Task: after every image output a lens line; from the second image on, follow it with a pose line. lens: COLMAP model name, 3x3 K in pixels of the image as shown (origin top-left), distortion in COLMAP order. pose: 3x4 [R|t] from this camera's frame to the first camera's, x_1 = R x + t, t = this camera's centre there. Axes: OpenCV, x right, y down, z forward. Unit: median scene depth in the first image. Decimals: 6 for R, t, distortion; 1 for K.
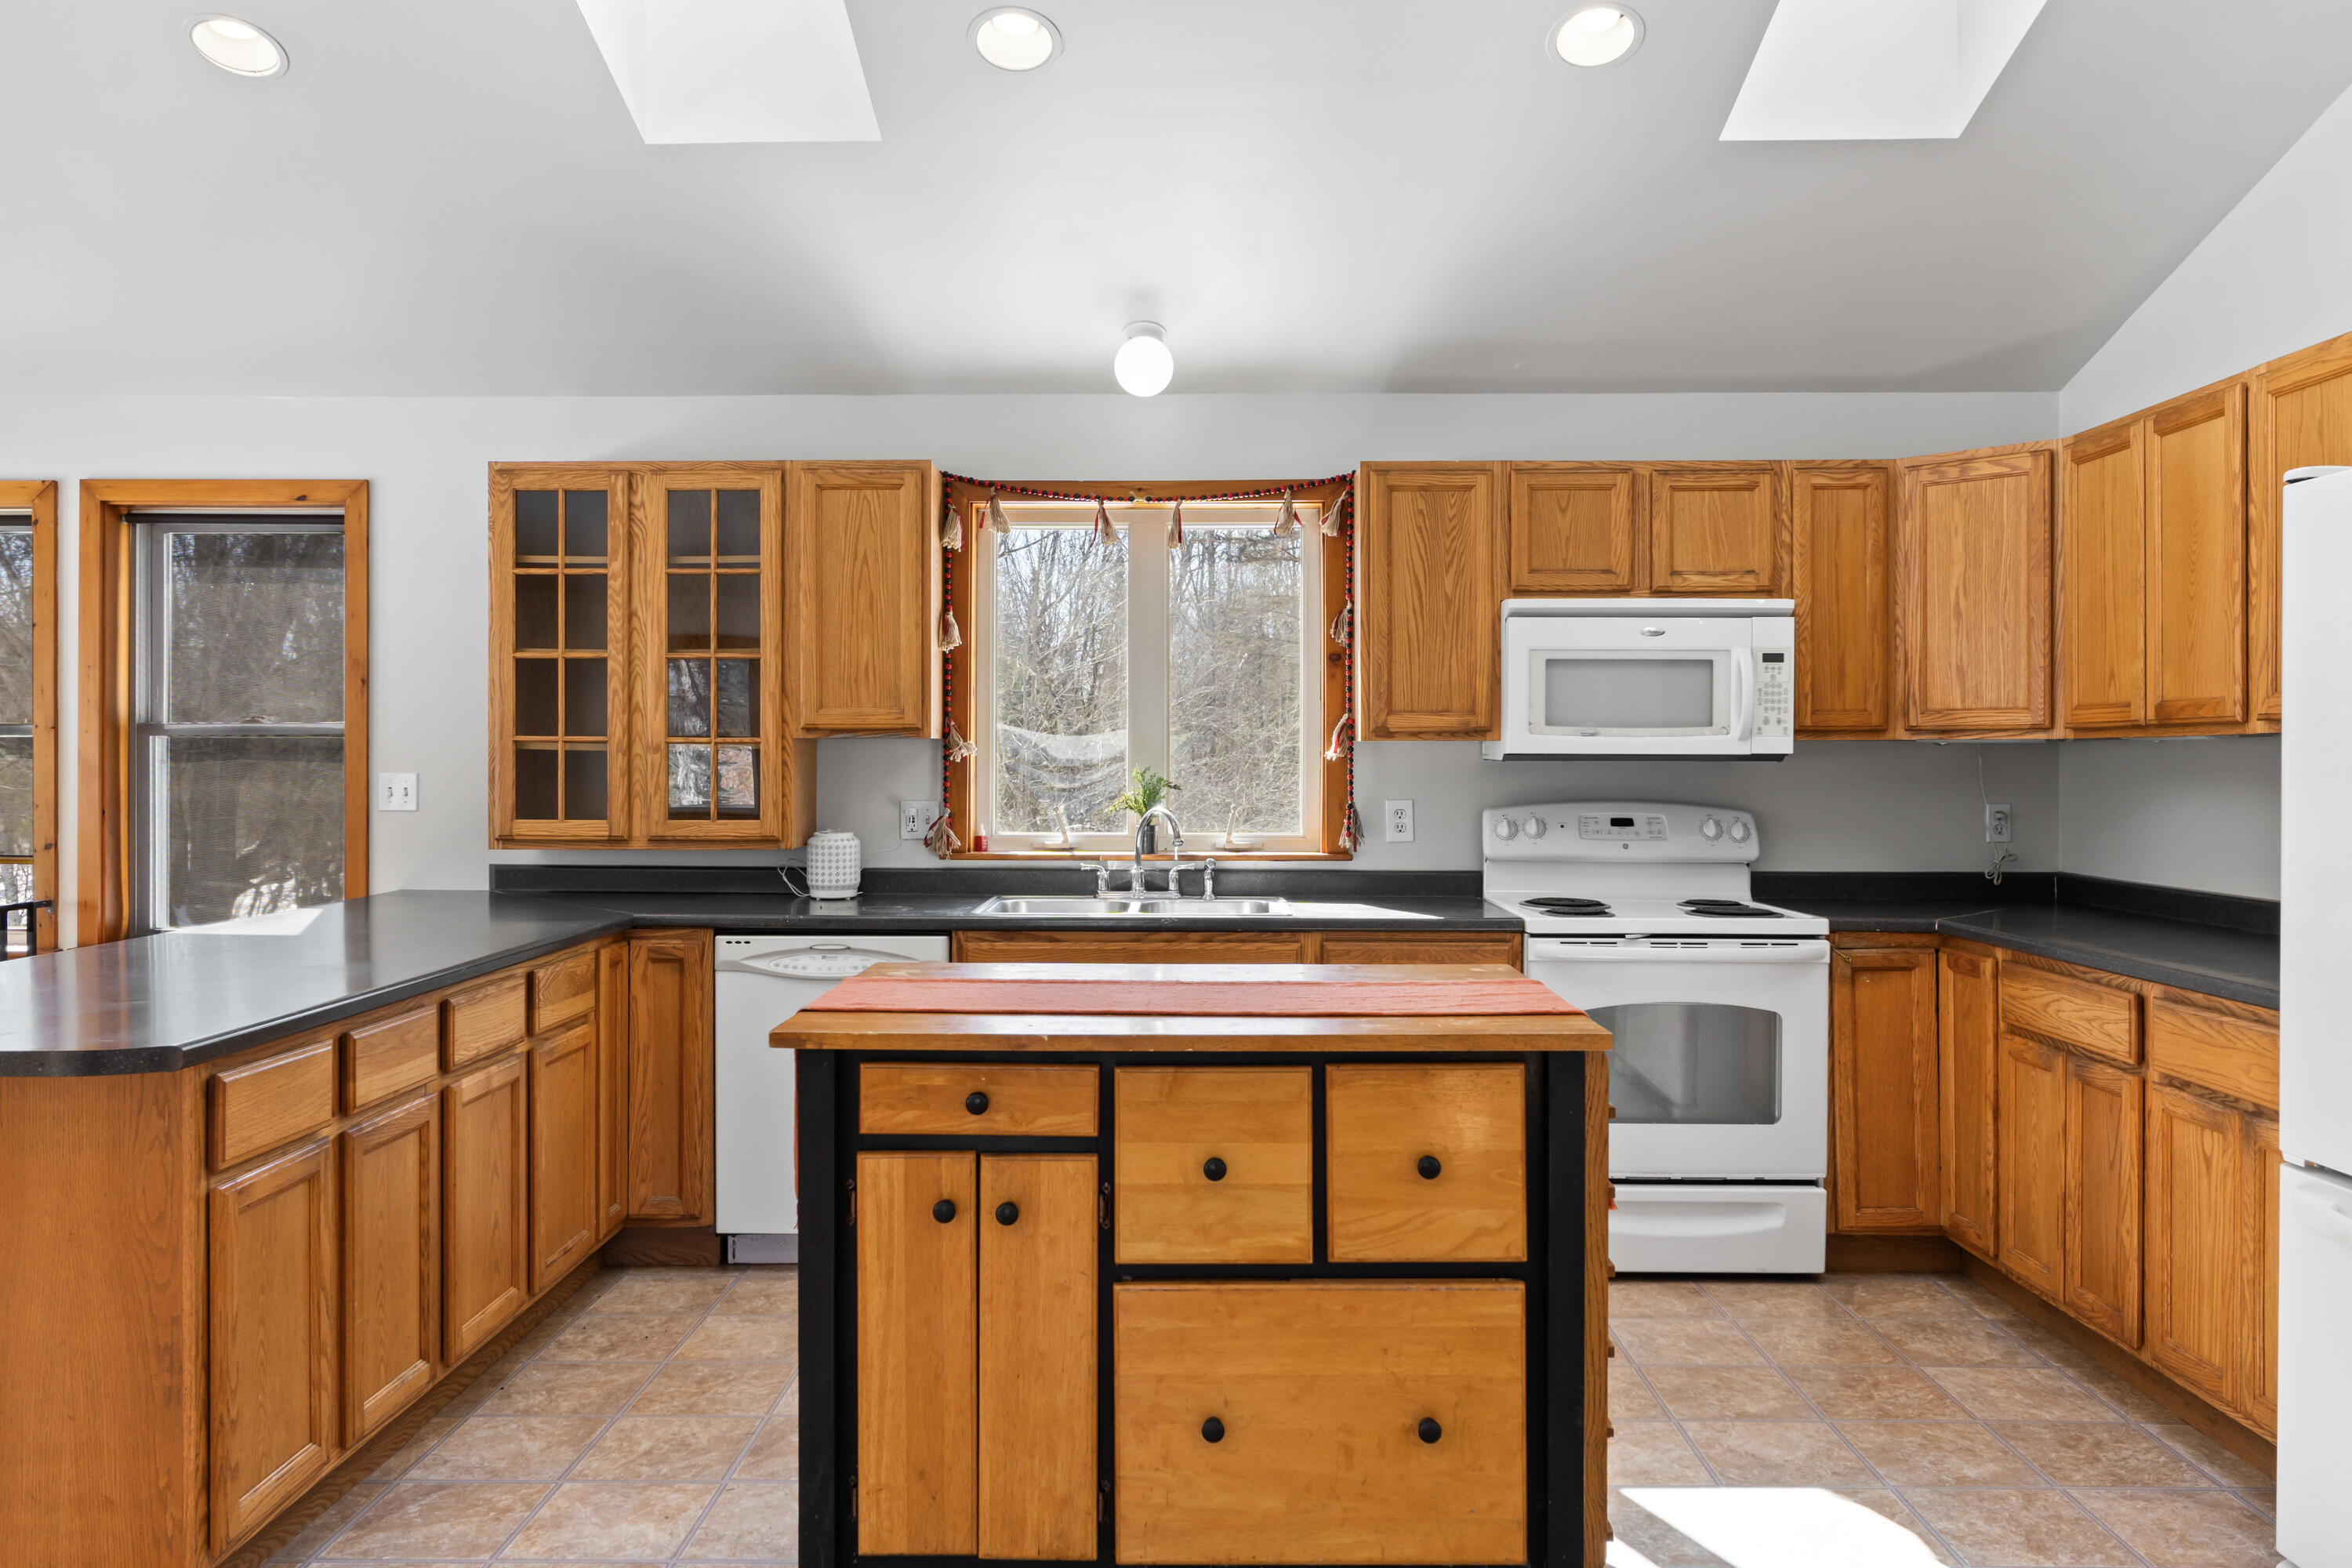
lens RADIAL K [[1721.9, 0, 1172.0], [0, 1721.9, 766.1], [0, 0, 1]] dist [0.004315, 0.000399]
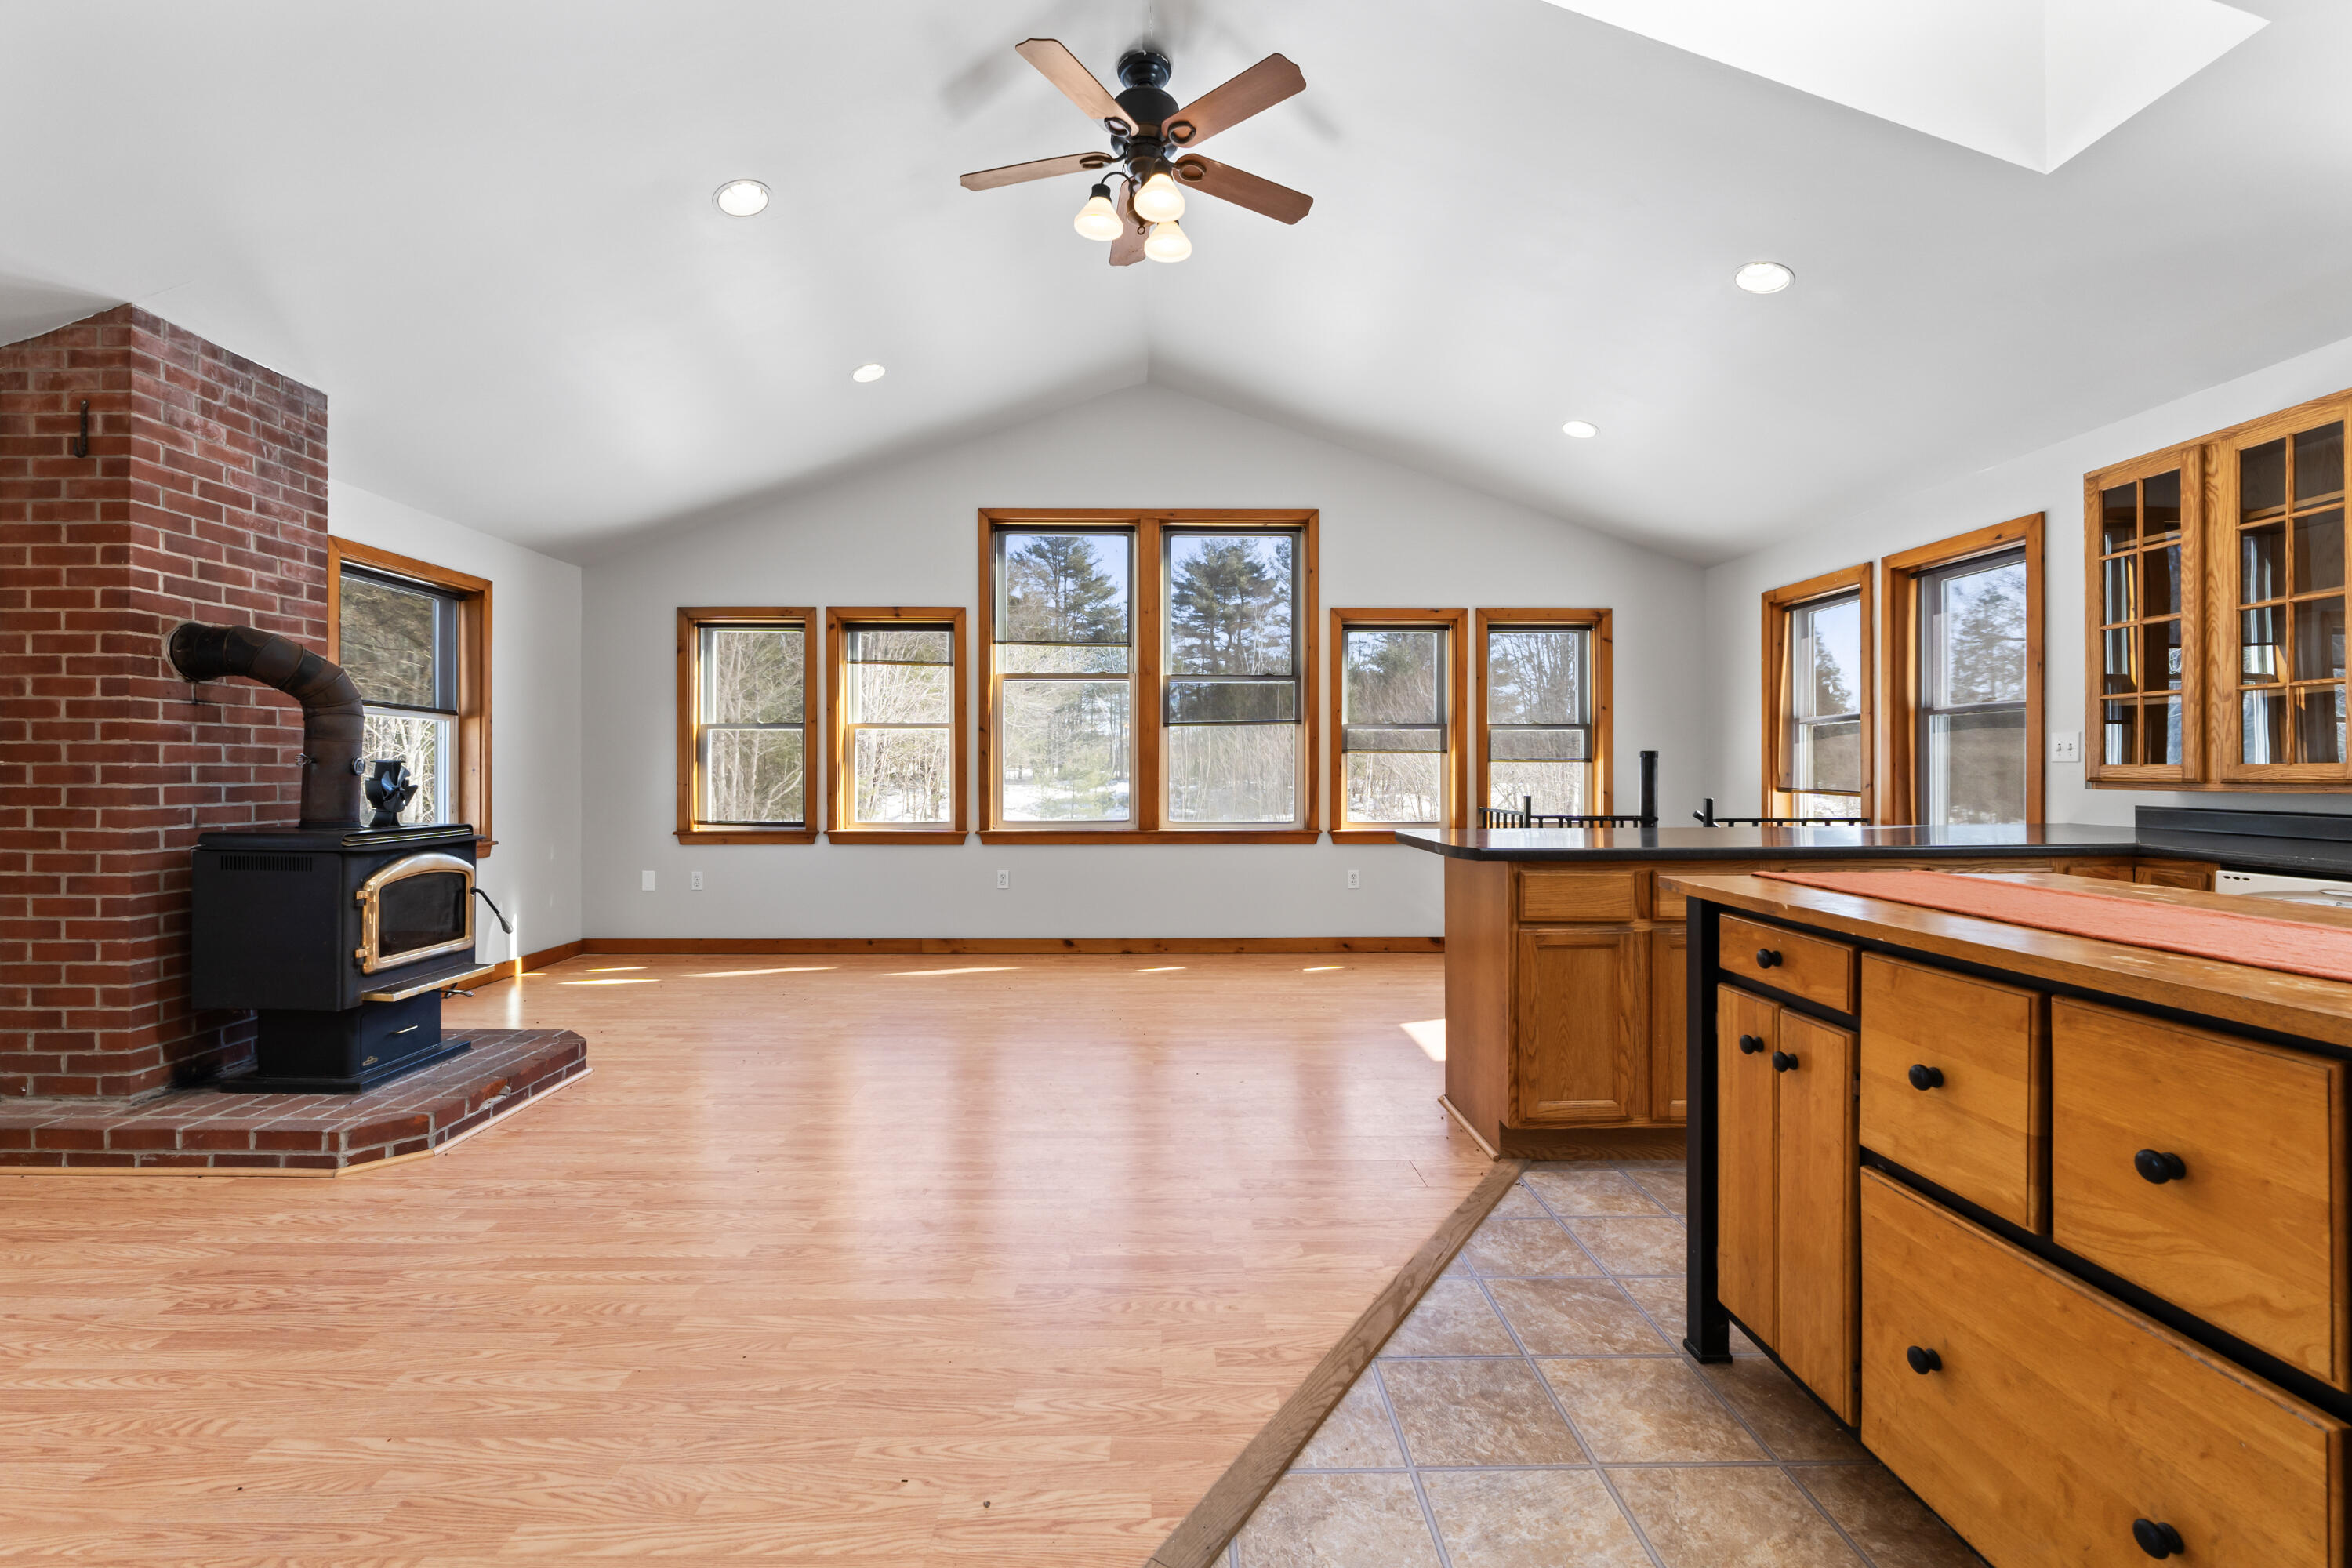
lens RADIAL K [[998.8, 0, 1170.9], [0, 998.8, 782.7], [0, 0, 1]] dist [0.001893, 0.000203]
pose [[0.032939, 0.010624, -0.999401, 0.536170], [-0.006491, 0.999925, 0.010415, 0.072836], [0.999436, 0.006144, 0.033006, 0.573304]]
